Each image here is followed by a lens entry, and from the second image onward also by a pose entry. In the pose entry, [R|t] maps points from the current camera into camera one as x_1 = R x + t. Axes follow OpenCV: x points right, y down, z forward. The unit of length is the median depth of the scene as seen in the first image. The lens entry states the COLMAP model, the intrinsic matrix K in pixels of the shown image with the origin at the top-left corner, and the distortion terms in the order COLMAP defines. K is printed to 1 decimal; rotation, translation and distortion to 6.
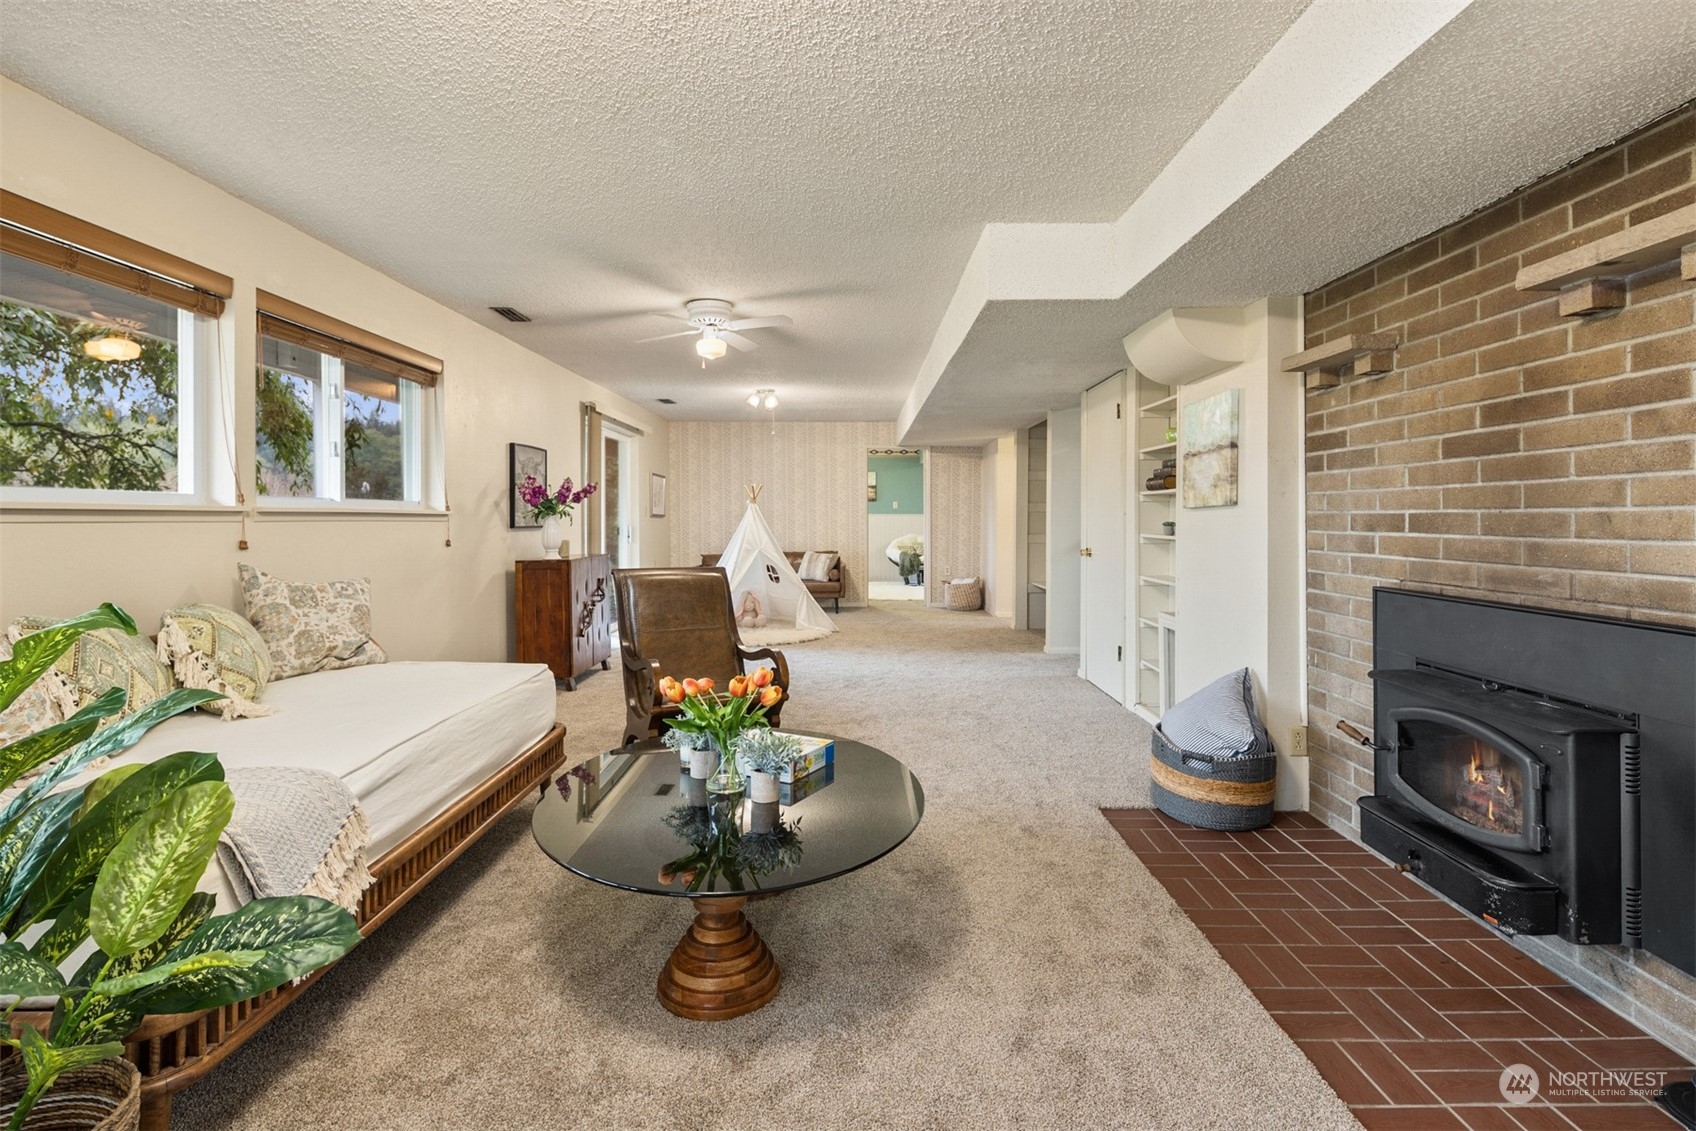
lens RADIAL K [[837.2, 0, 845.8], [0, 837.2, 524.9], [0, 0, 1]] dist [0.004525, -0.004833]
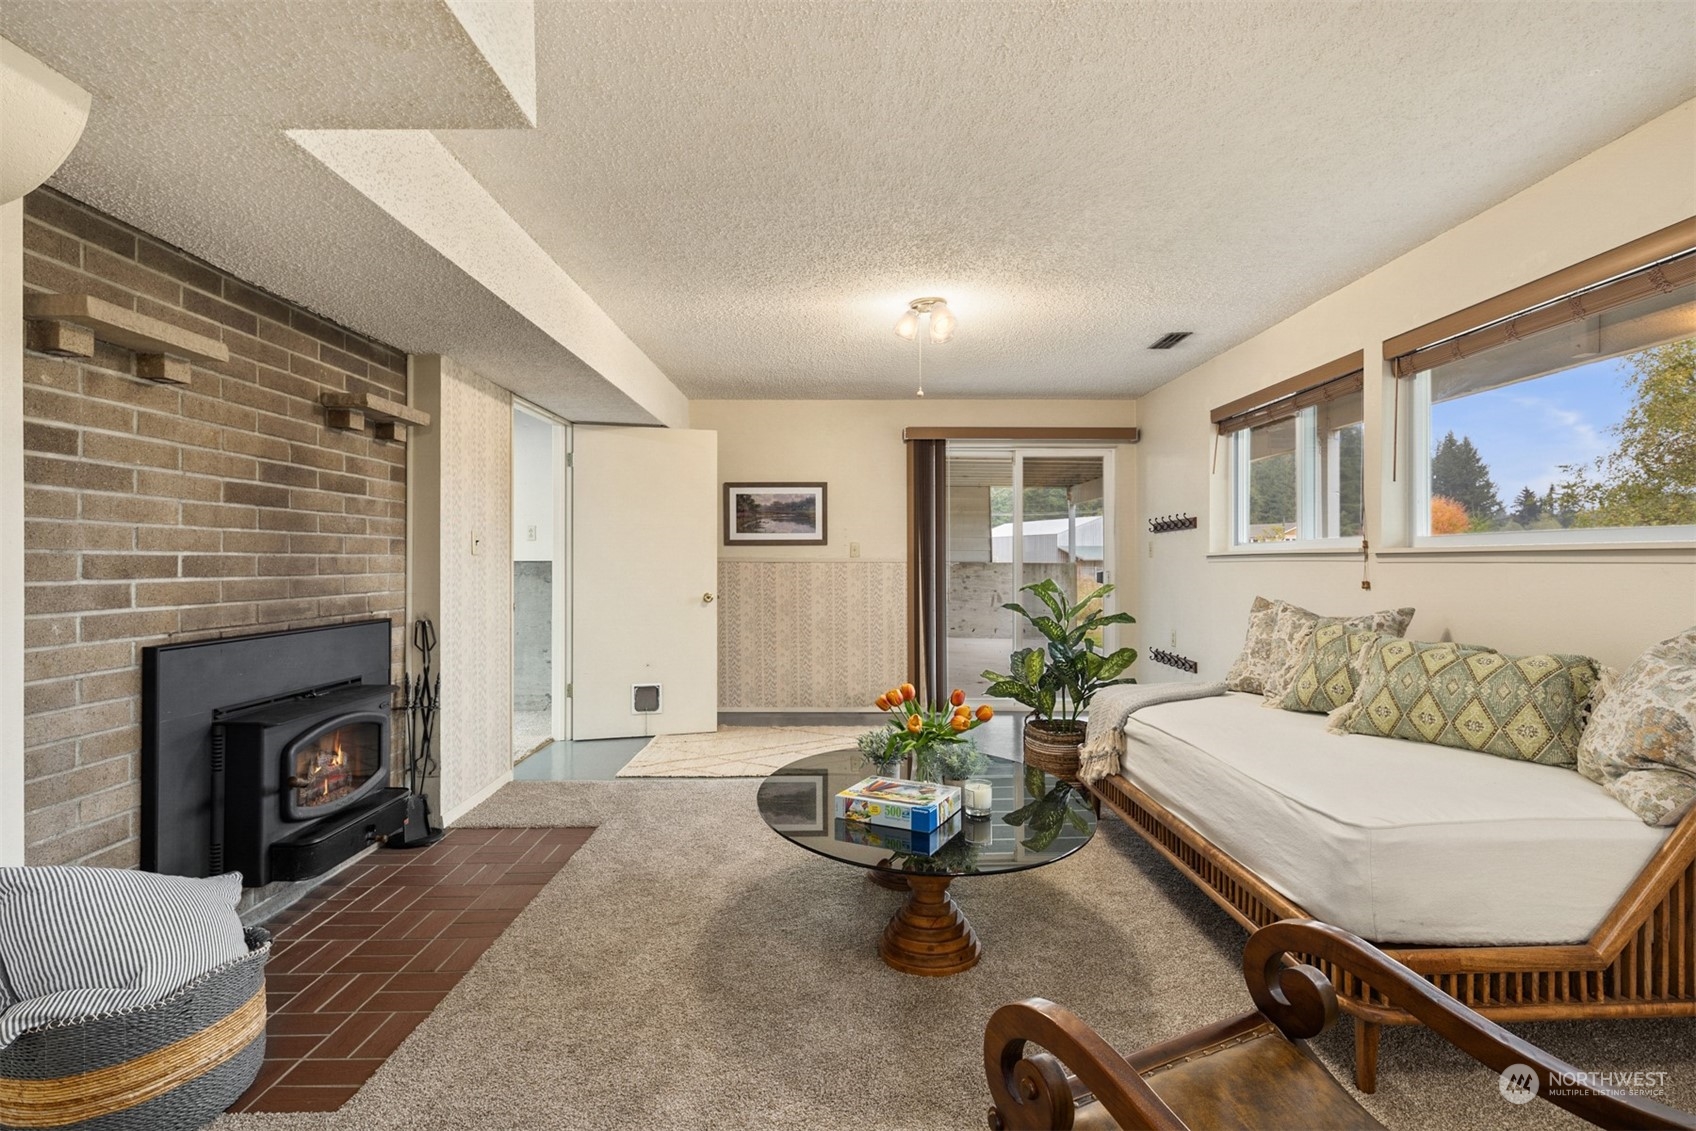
lens RADIAL K [[837.2, 0, 859.6], [0, 837.2, 559.4], [0, 0, 1]] dist [0.004525, -0.004833]
pose [[-0.999556, 0.000579, -0.029806, -0.015437], [0.000401, 0.999982, 0.005977, -0.015584], [0.029809, 0.005962, -0.999538, 2.028556]]
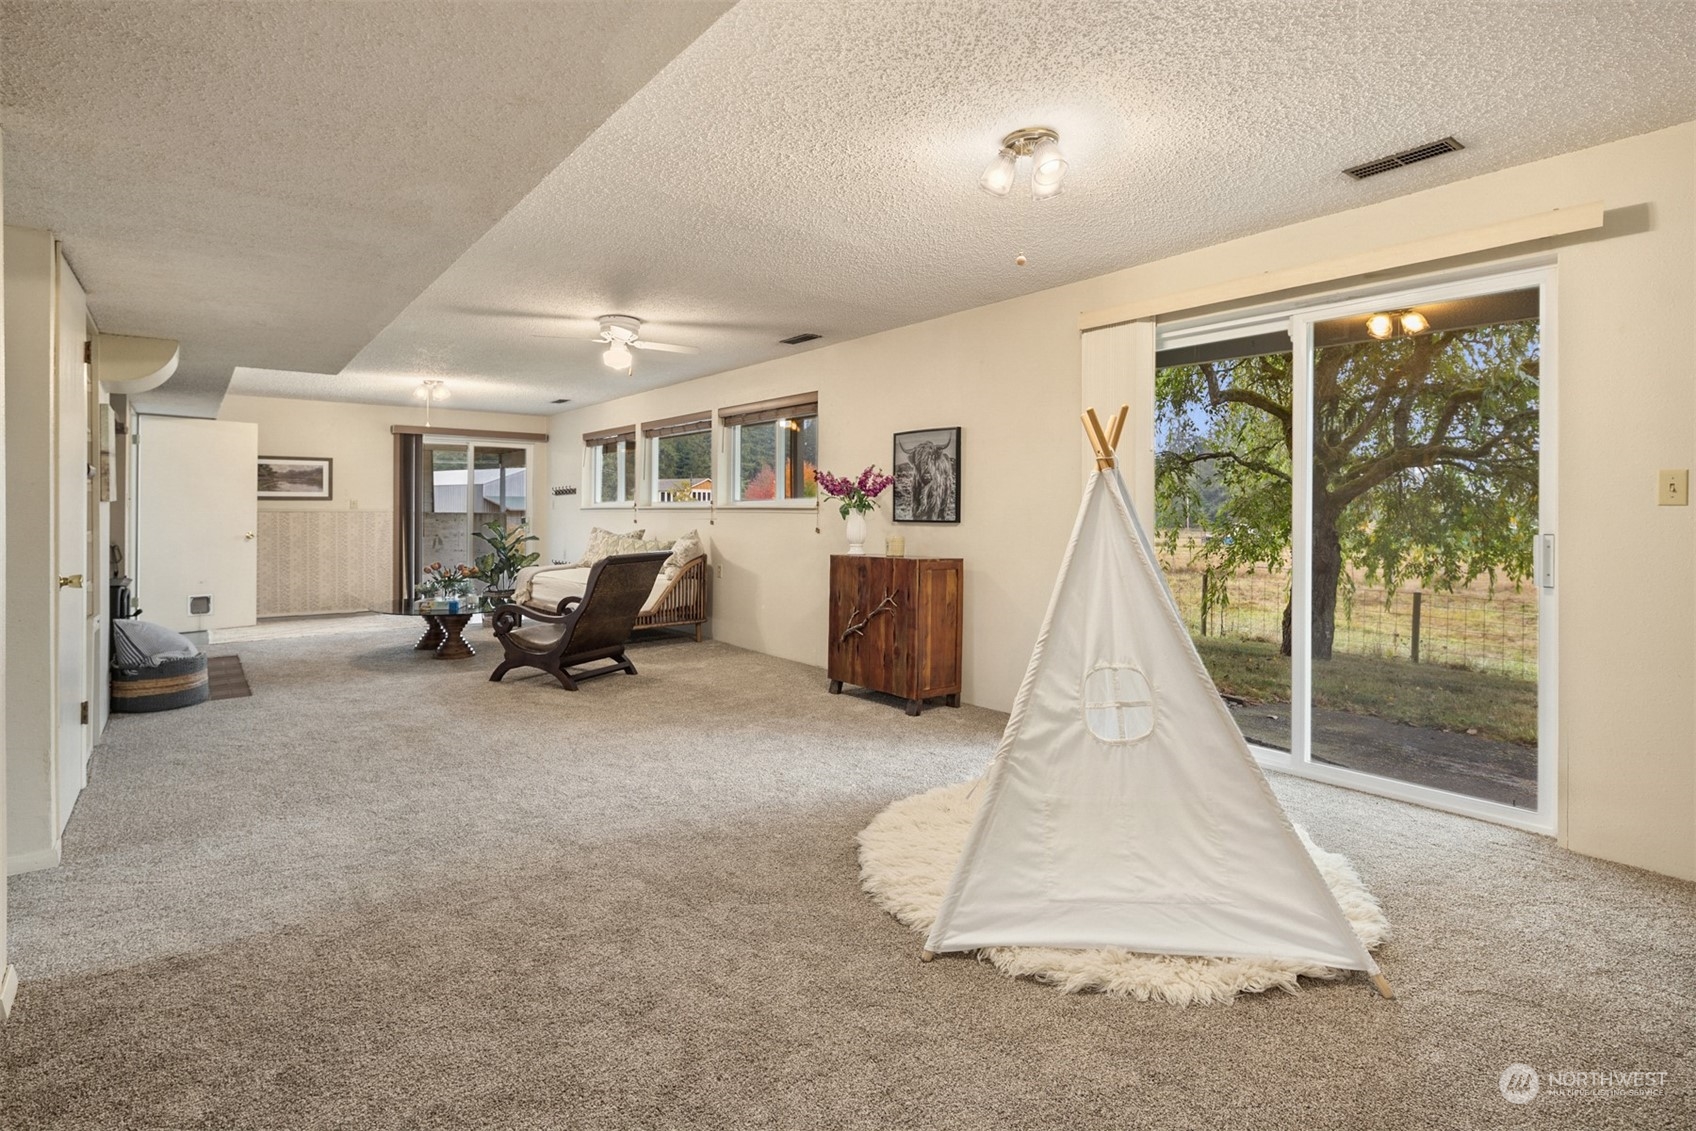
lens RADIAL K [[837.2, 0, 863.5], [0, 837.2, 505.7], [0, 0, 1]] dist [0.004525, -0.004833]
pose [[-0.771765, -0.005246, -0.635886, 0.550229], [-0.006540, 0.999979, -0.000312, -0.033922], [0.635874, 0.003918, -0.771783, 3.877594]]
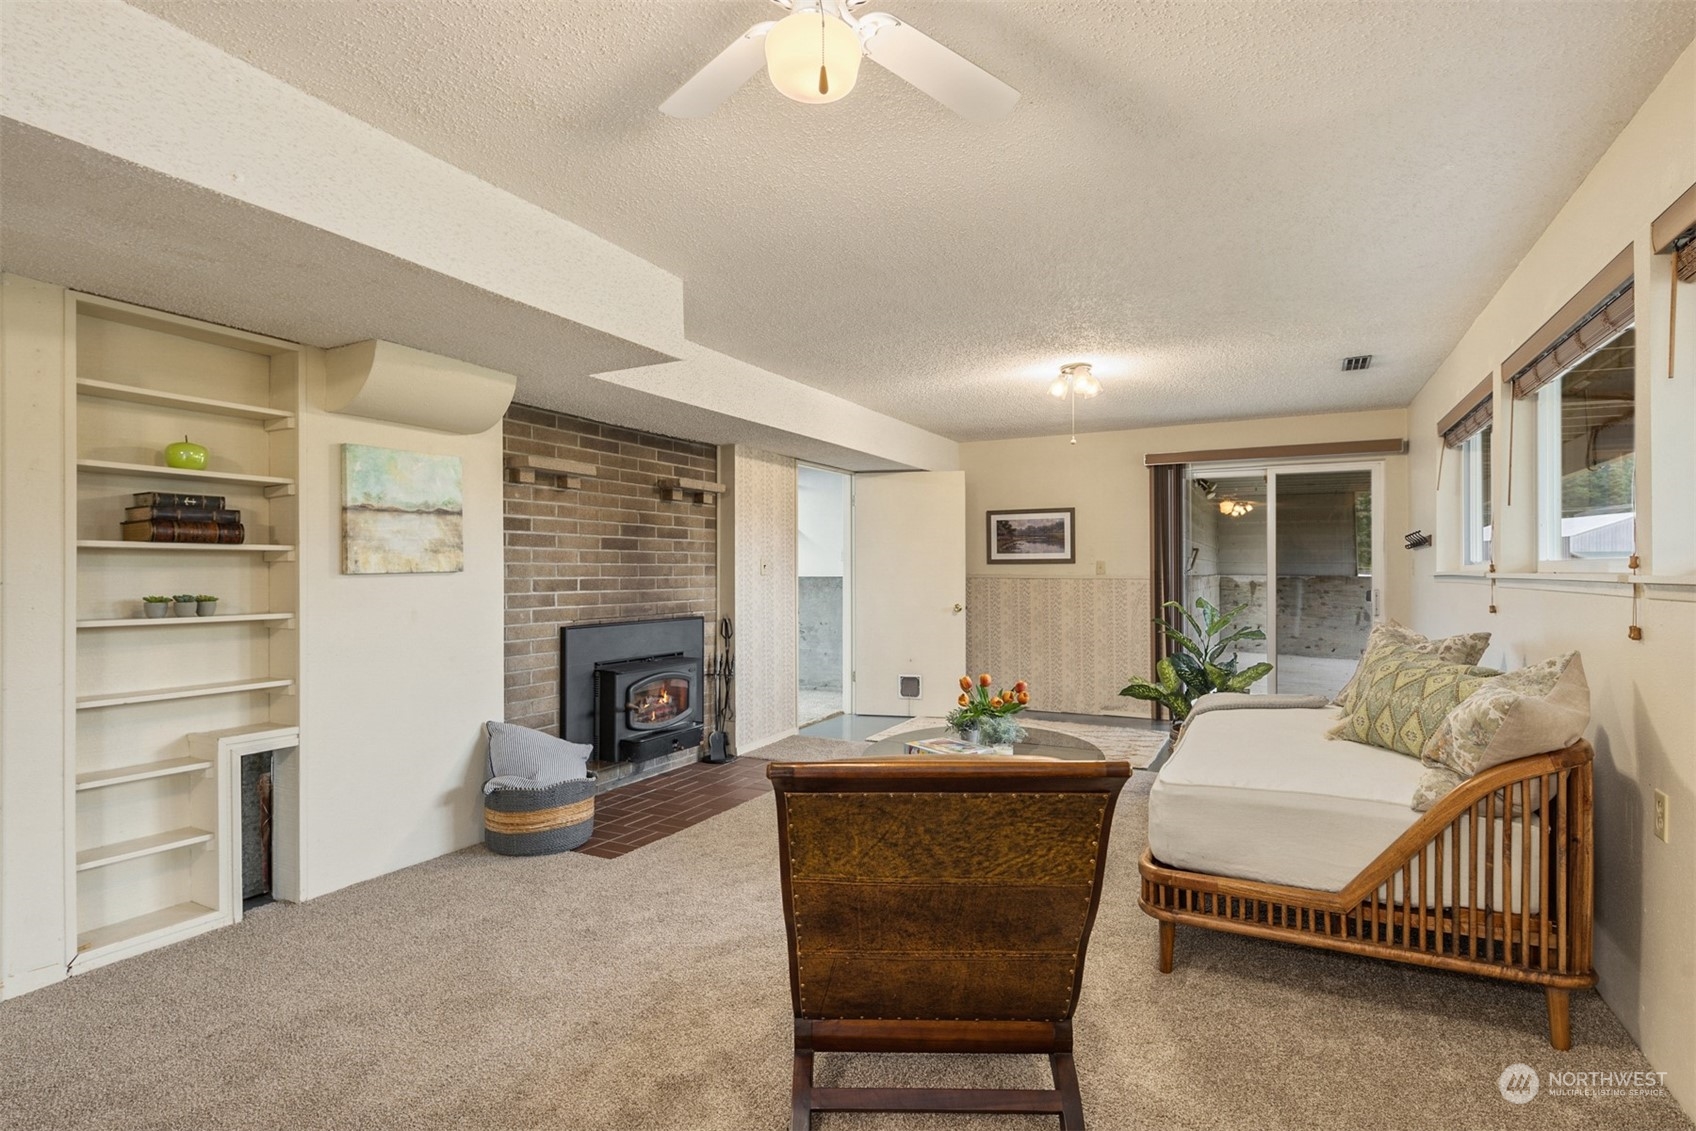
lens RADIAL K [[837.2, 0, 841.1], [0, 837.2, 571.3], [0, 0, 1]] dist [0.004525, -0.004833]
pose [[-0.889380, 0.000160, 0.457168, -0.579356], [0.004154, 0.999961, 0.007731, -0.042204], [-0.457149, 0.008775, -0.889347, 2.382914]]
